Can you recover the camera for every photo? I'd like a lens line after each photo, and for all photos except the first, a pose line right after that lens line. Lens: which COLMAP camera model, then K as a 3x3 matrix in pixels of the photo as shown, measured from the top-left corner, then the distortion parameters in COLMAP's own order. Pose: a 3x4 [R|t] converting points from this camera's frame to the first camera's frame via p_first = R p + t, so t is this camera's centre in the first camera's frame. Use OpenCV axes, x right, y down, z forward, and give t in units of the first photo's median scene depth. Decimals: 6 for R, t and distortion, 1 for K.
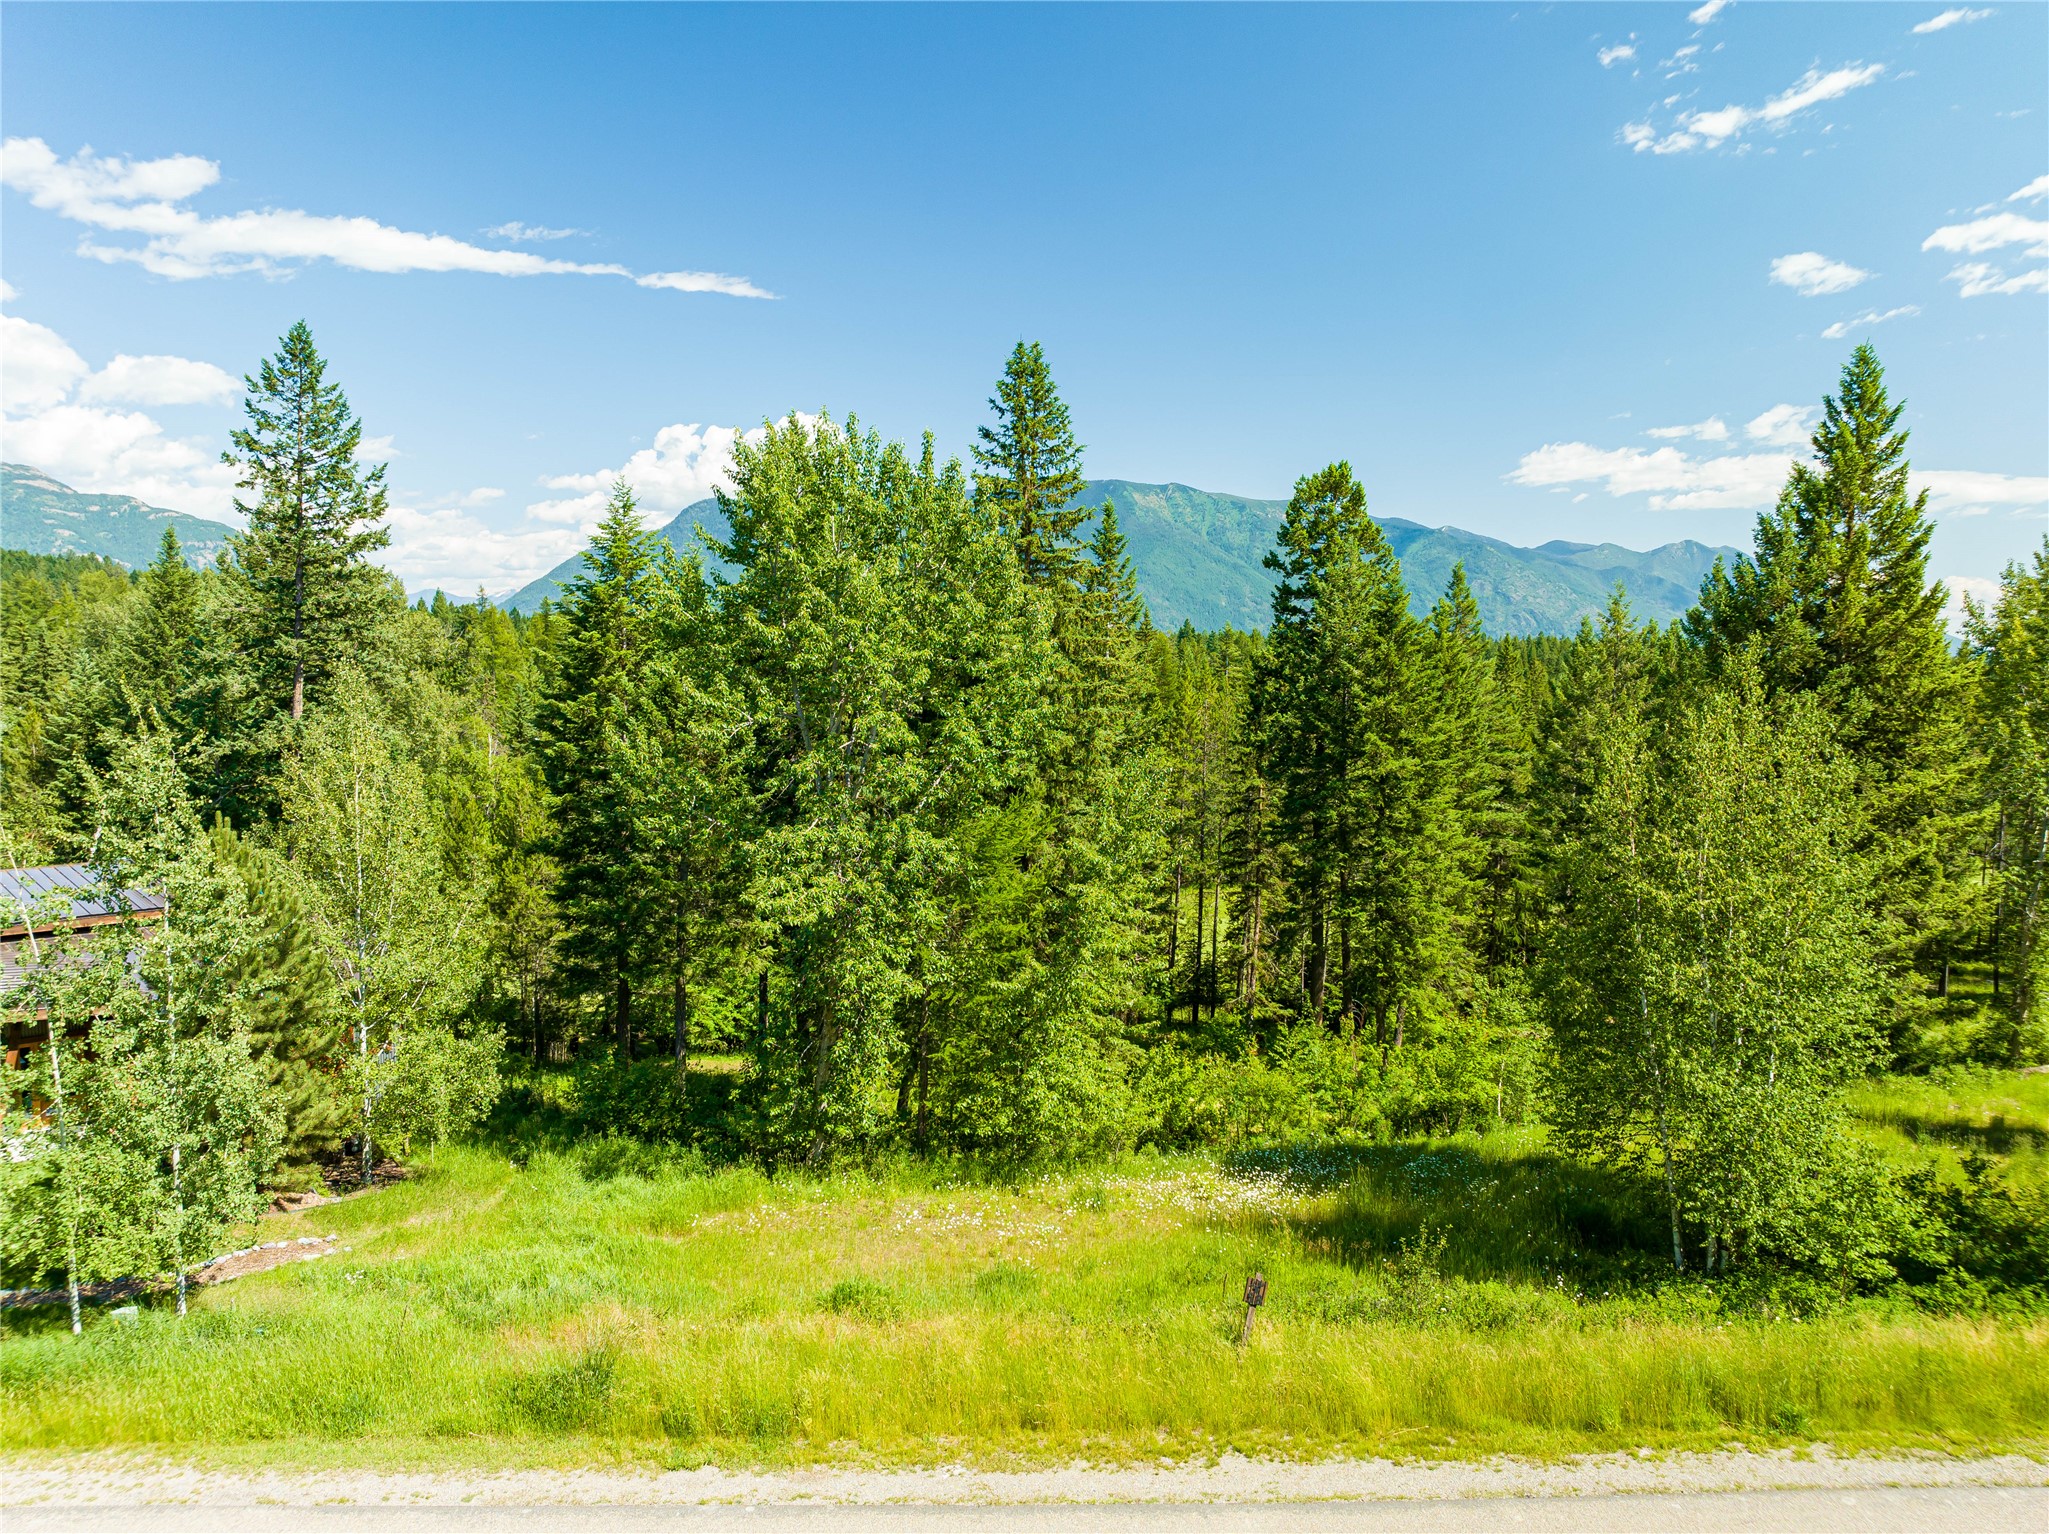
lens RADIAL K [[1437.8, 0, 1020.1], [0, 1437.8, 763.7], [0, 0, 1]] dist [-0.056240, 0.027835]
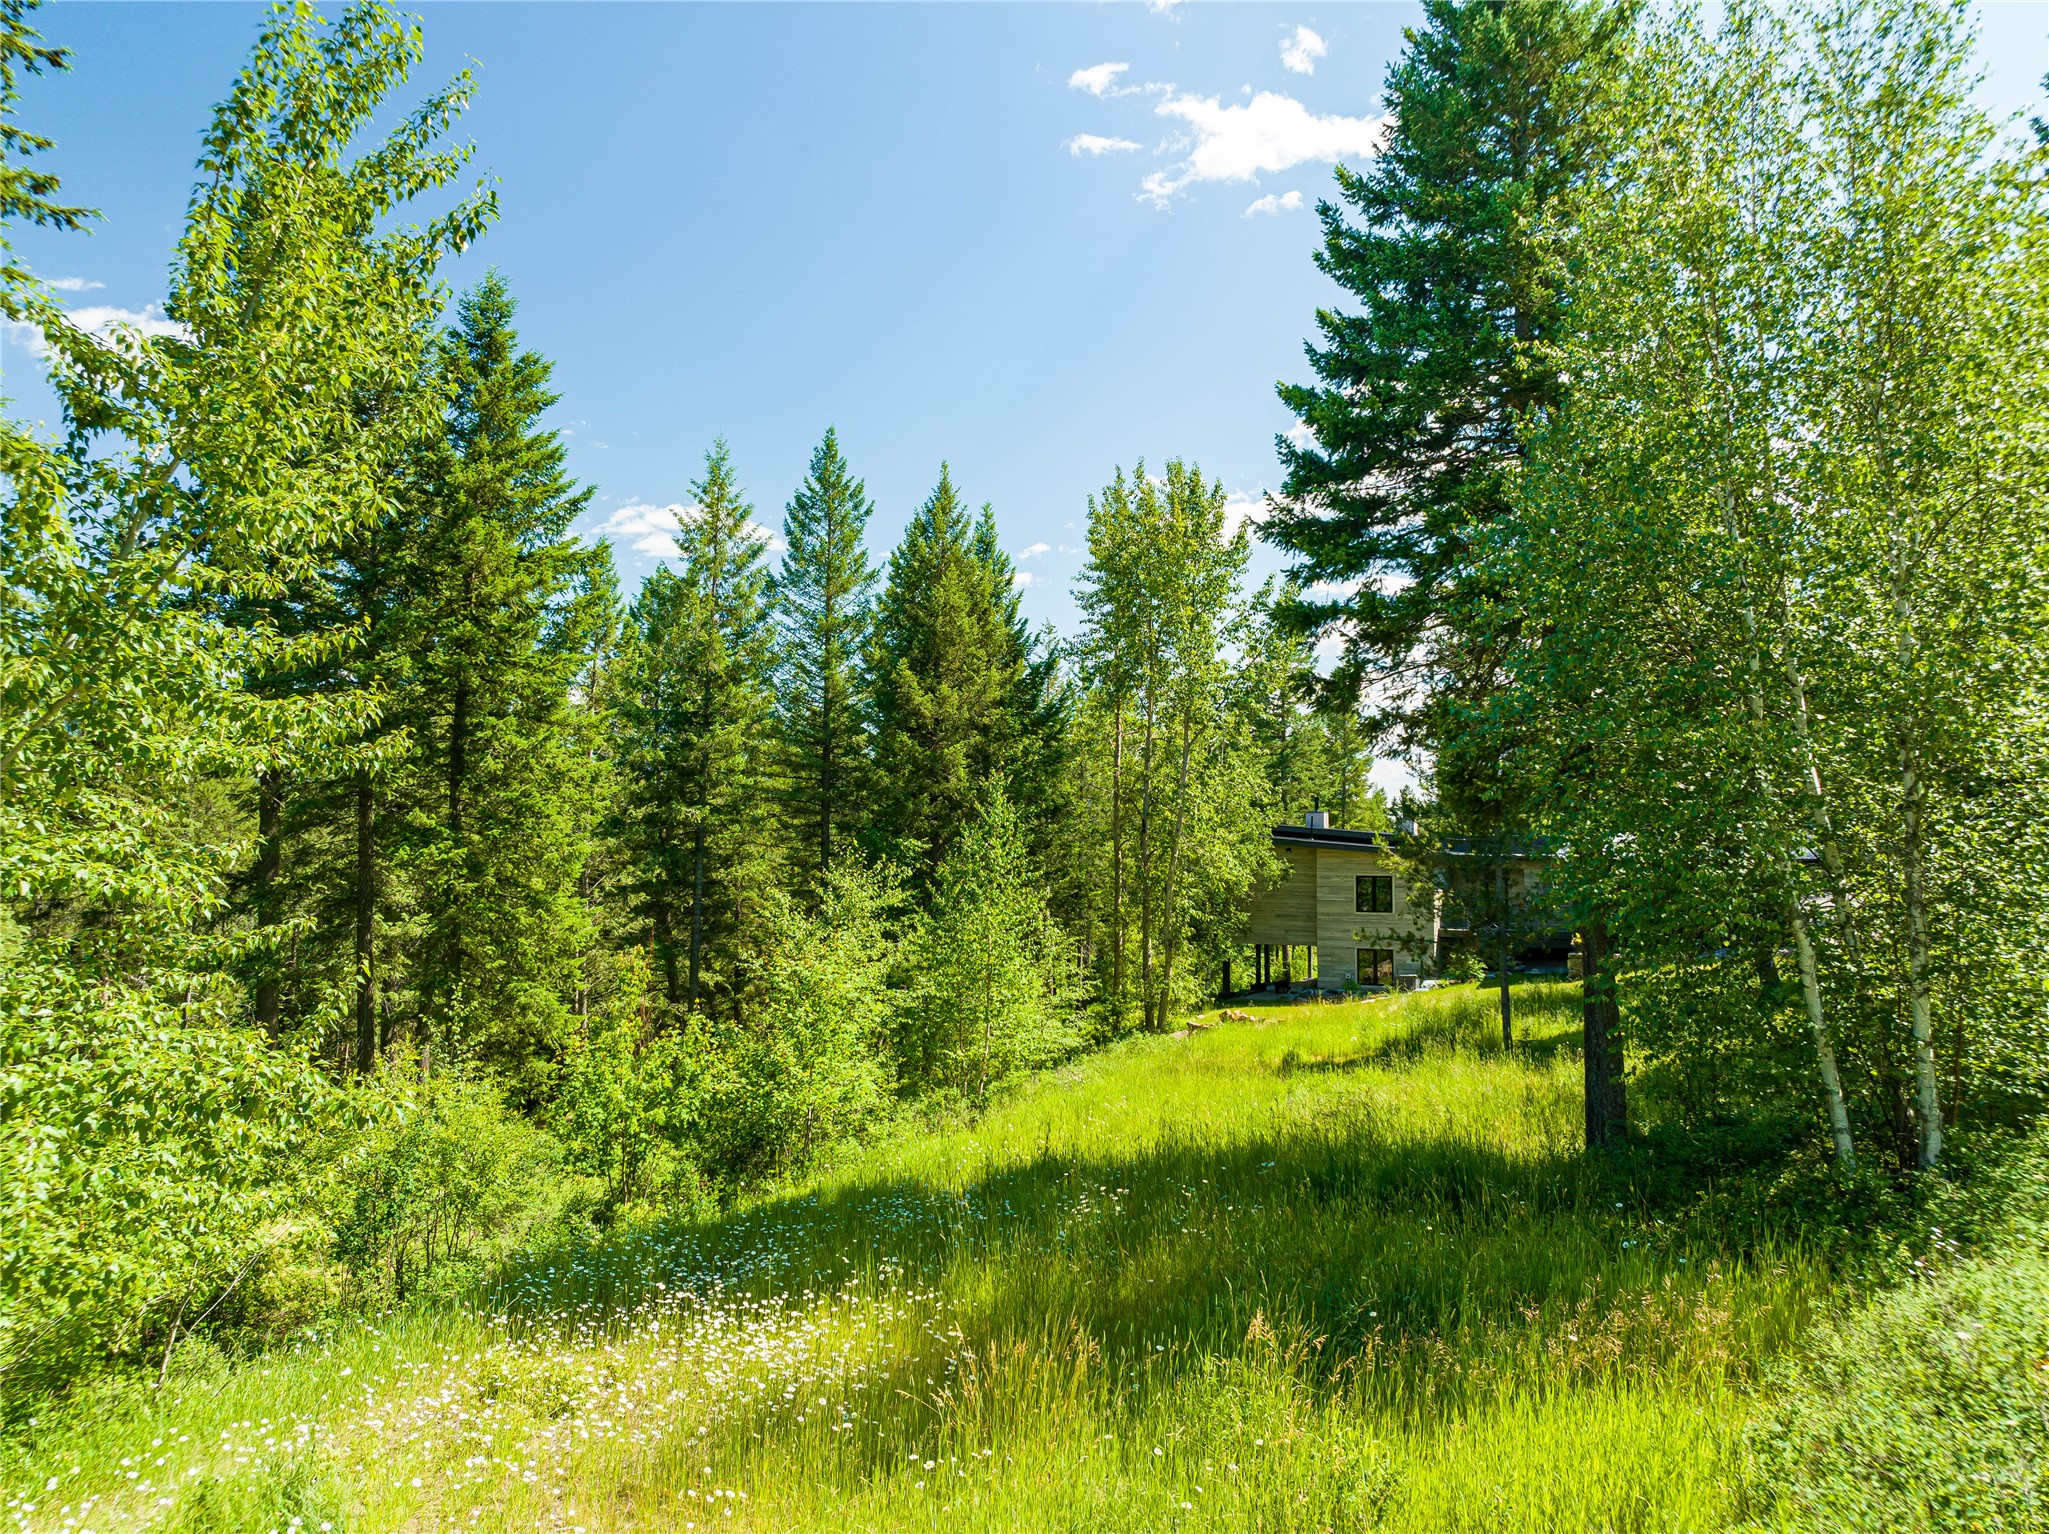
lens RADIAL K [[1437.8, 0, 1034.1], [0, 1437.8, 771.4], [0, 0, 1]] dist [-0.056240, 0.027835]
pose [[0.641752, 0.037222, 0.766008, -0.040479], [0.058349, 0.993557, -0.097163, 0.165703], [-0.764689, 0.107051, 0.635445, 0.583809]]
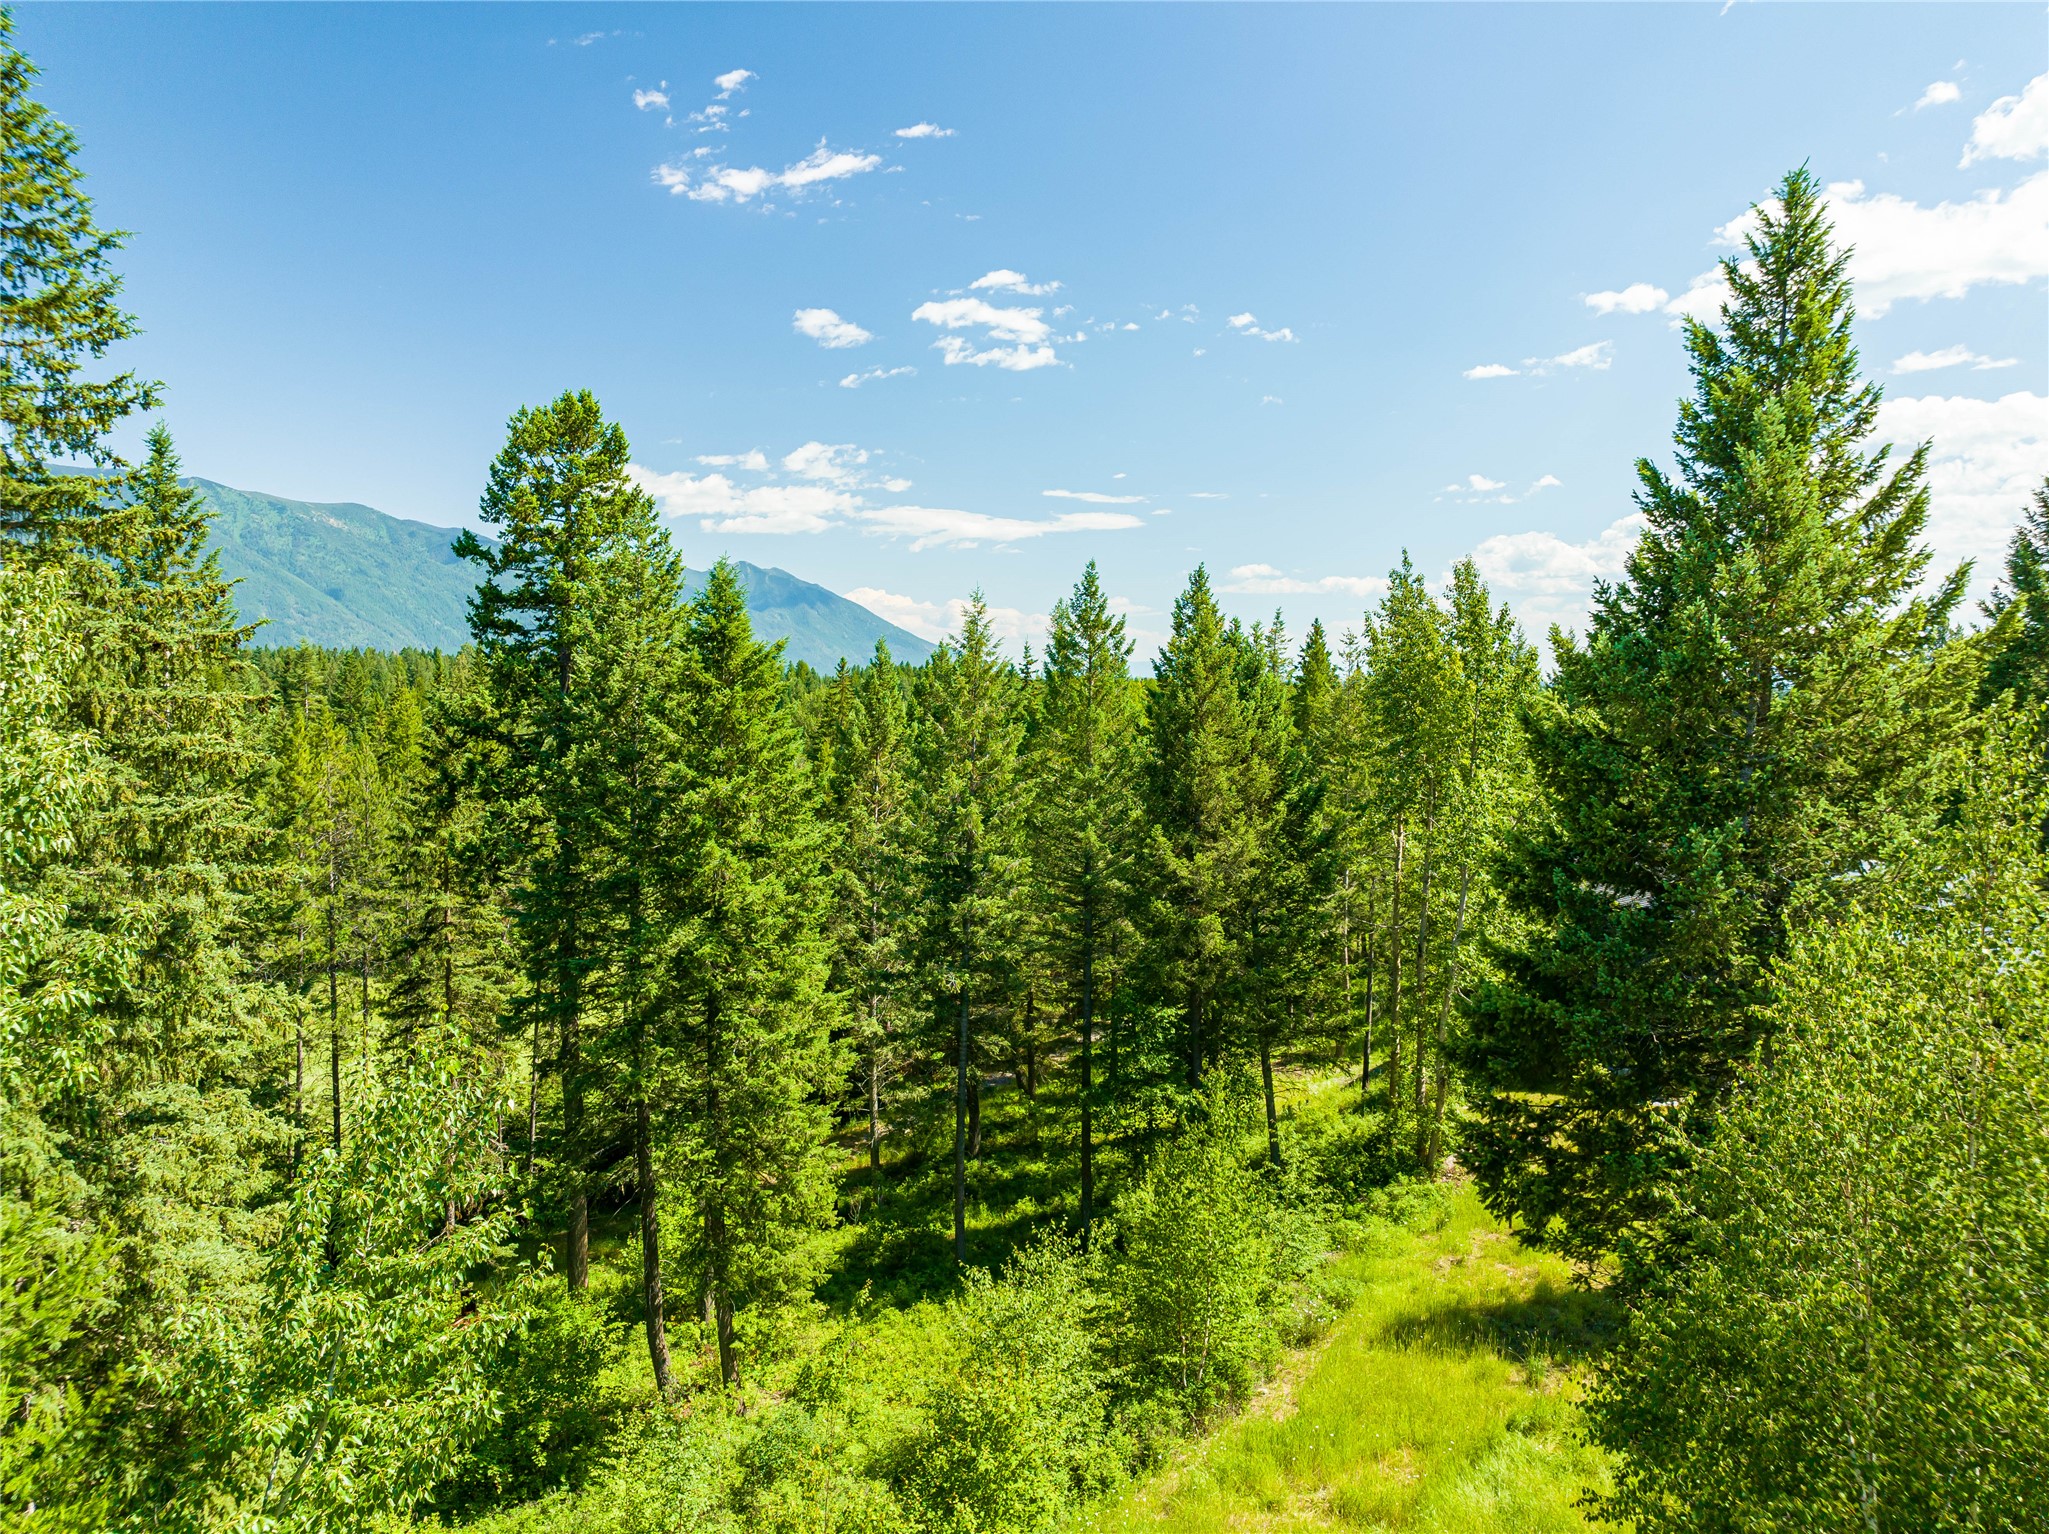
lens RADIAL K [[1437.8, 0, 1026.0], [0, 1437.8, 772.8], [0, 0, 1]] dist [-0.056240, 0.027835]
pose [[0.806892, -0.044729, 0.589003, 0.009104], [0.046990, 0.998829, 0.011477, -0.059070], [-0.588827, 0.018417, 0.808050, 0.537181]]
